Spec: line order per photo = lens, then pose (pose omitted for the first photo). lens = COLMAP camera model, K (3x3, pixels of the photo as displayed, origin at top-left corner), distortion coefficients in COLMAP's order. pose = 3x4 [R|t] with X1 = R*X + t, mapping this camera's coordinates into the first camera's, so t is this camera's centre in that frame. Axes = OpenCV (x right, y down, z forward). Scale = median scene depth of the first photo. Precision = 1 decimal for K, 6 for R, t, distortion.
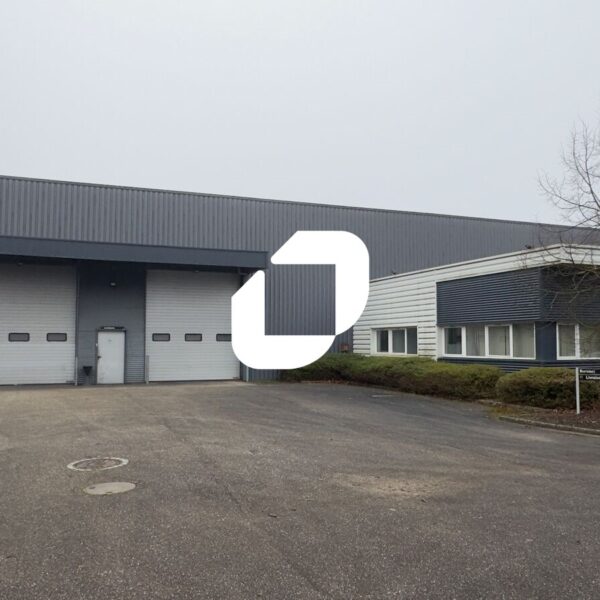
lens RADIAL K [[649.8, 0, 300.0], [0, 649.8, 300.0], [0, 0, 1]] dist [-0.004662, -0.009463]
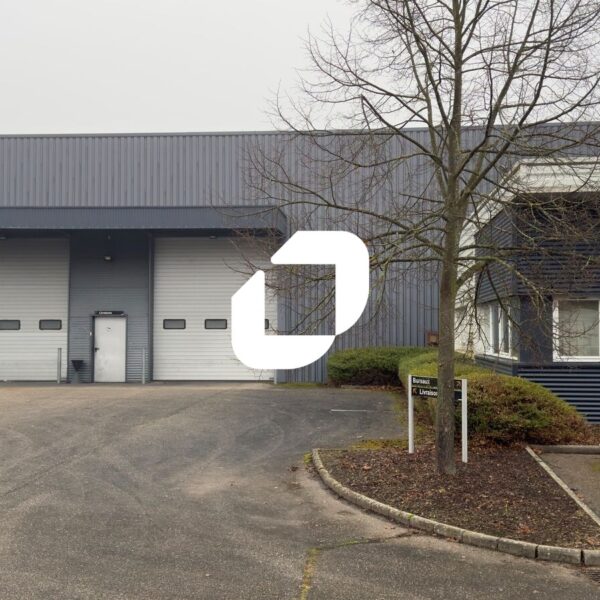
lens RADIAL K [[850.0, 0, 300.0], [0, 850.0, 300.0], [0, 0, 1]] dist [0.026047, 0.021523]
pose [[0.894441, -0.017038, -0.446861, 0.392285], [0.030633, 0.999261, 0.023217, 0.009943], [0.446135, -0.034455, 0.894302, 0.166380]]
